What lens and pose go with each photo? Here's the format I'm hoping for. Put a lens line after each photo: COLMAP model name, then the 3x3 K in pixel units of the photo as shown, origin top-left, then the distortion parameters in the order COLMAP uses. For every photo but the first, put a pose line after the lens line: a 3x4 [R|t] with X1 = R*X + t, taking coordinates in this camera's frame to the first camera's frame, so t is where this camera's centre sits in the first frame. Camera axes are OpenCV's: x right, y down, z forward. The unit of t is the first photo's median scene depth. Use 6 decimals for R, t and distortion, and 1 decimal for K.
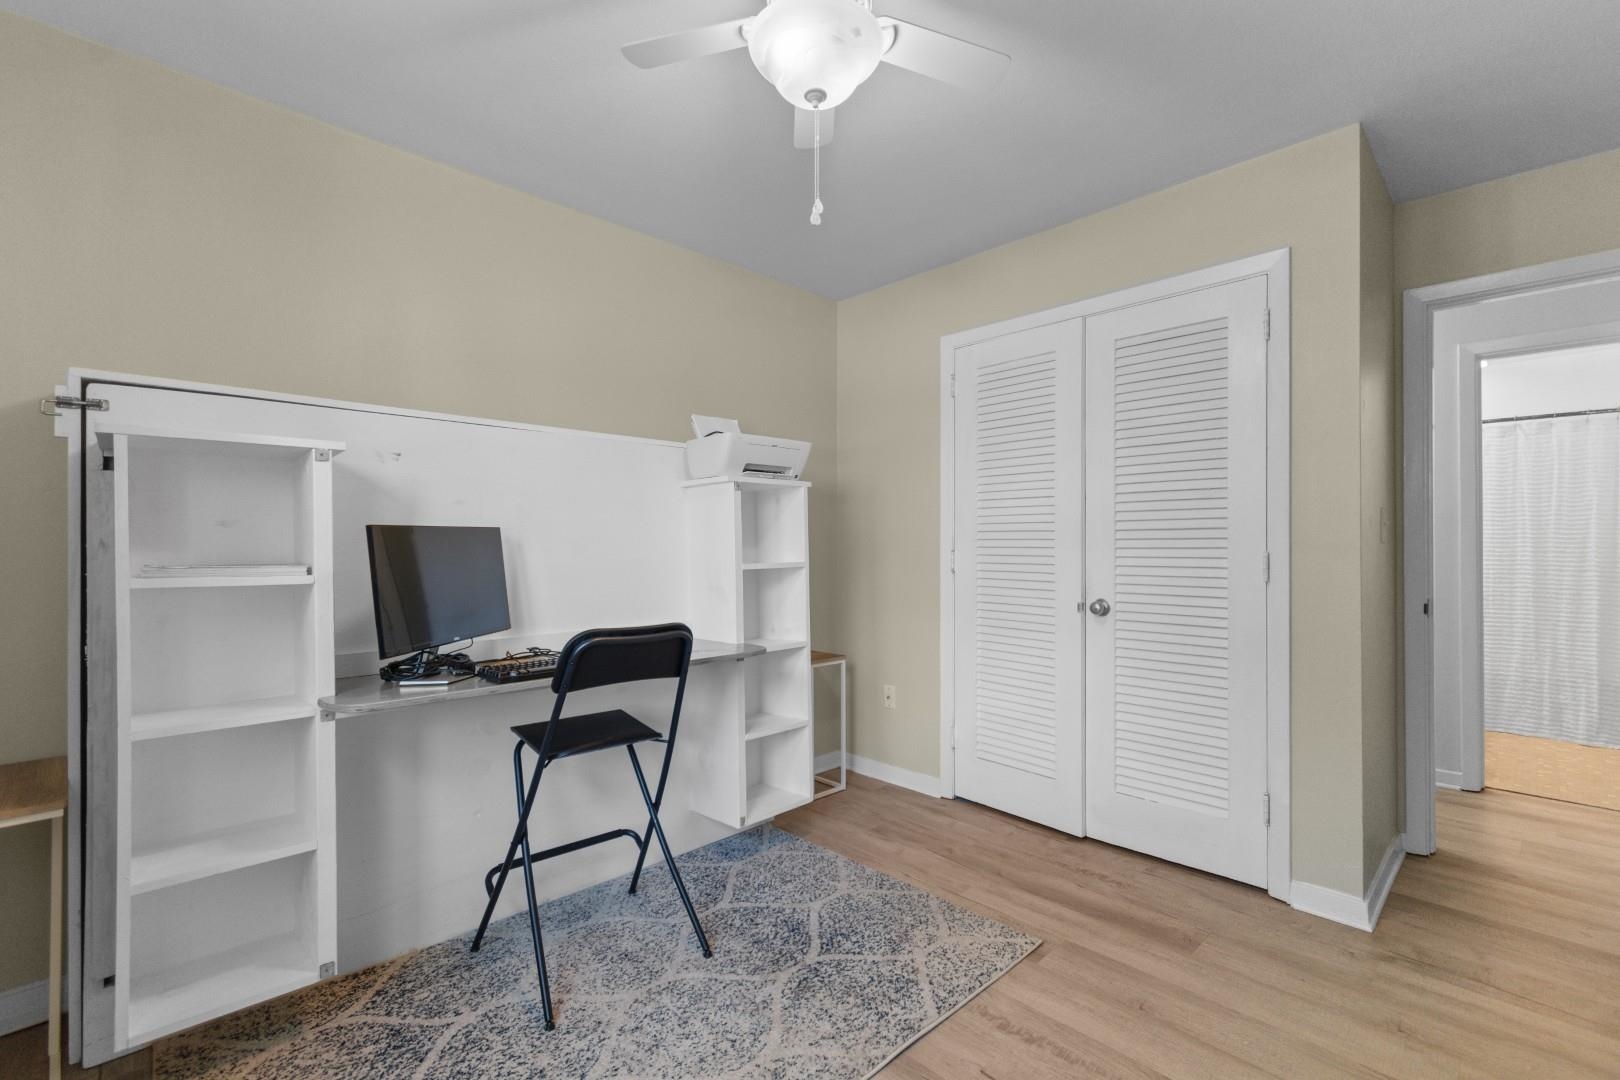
lens RADIAL K [[740.2, 0, 767.9], [0, 740.2, 543.1], [0, 0, 1]] dist [0.003134, -0.000323]
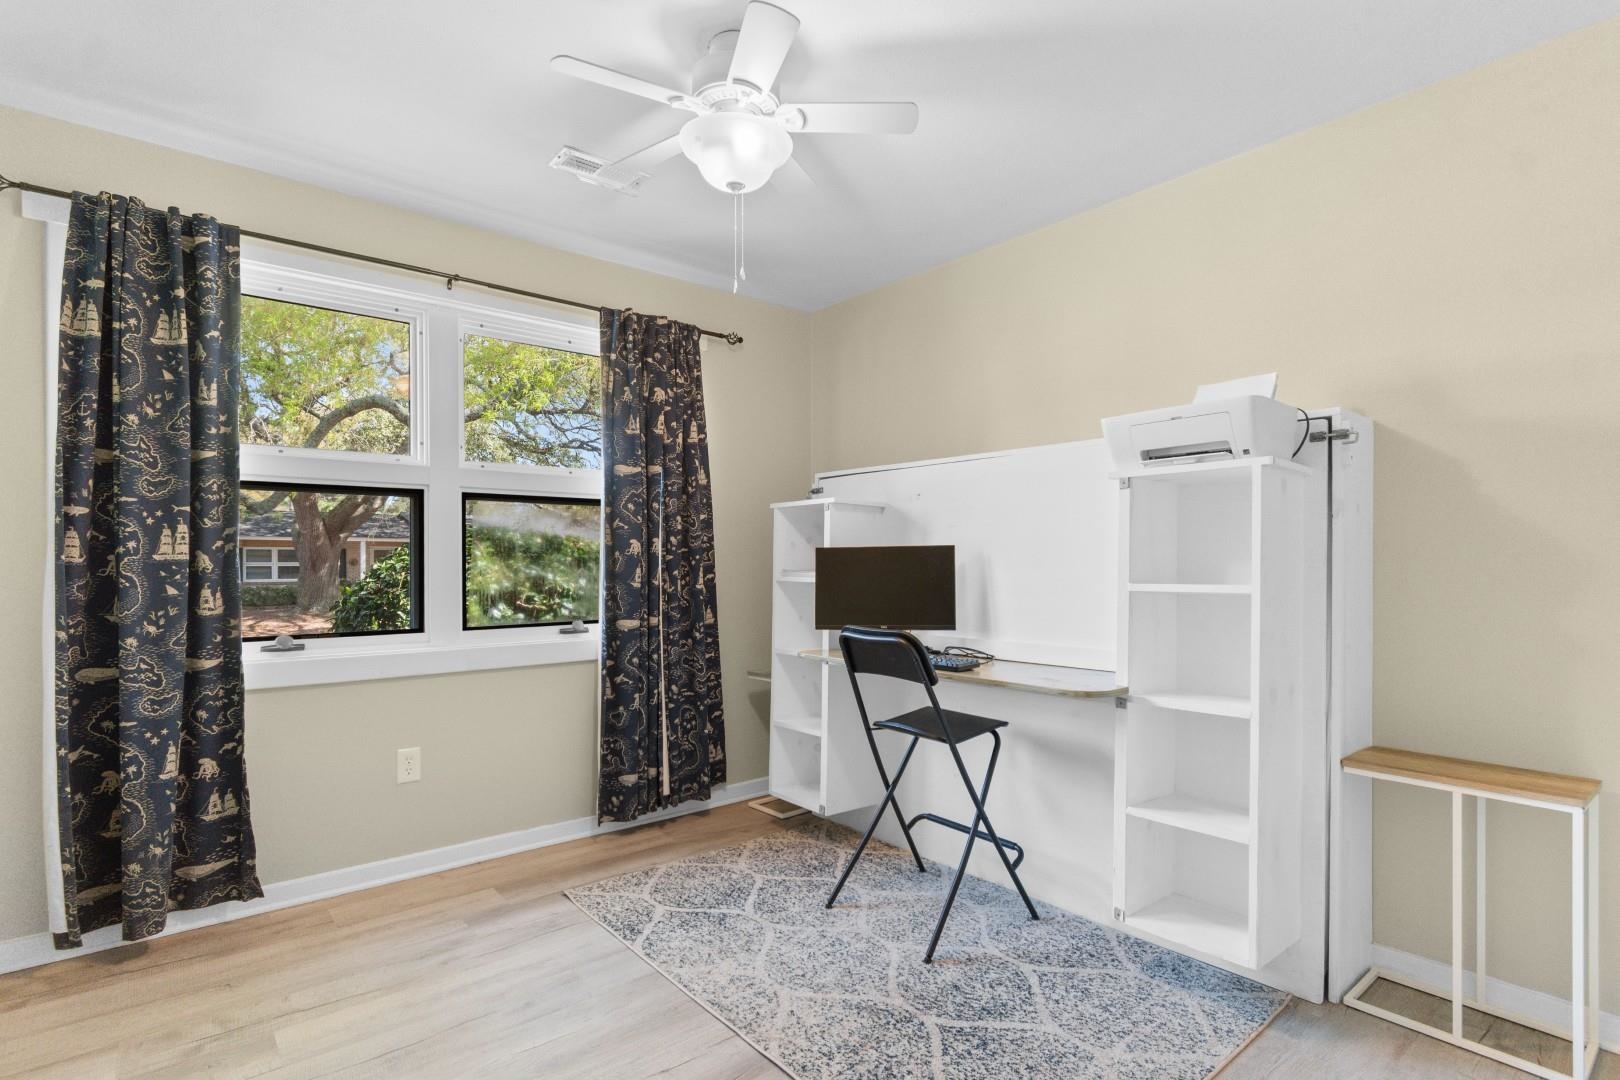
lens RADIAL K [[790.6, 0, 814.3], [0, 790.6, 568.4], [0, 0, 1]] dist [-0.005377, -0.000913]
pose [[-0.068441, 0.006924, -0.997631, 0.895347], [0.005069, 0.999965, 0.006592, 0.005832], [0.997642, -0.004606, -0.068474, 0.815511]]
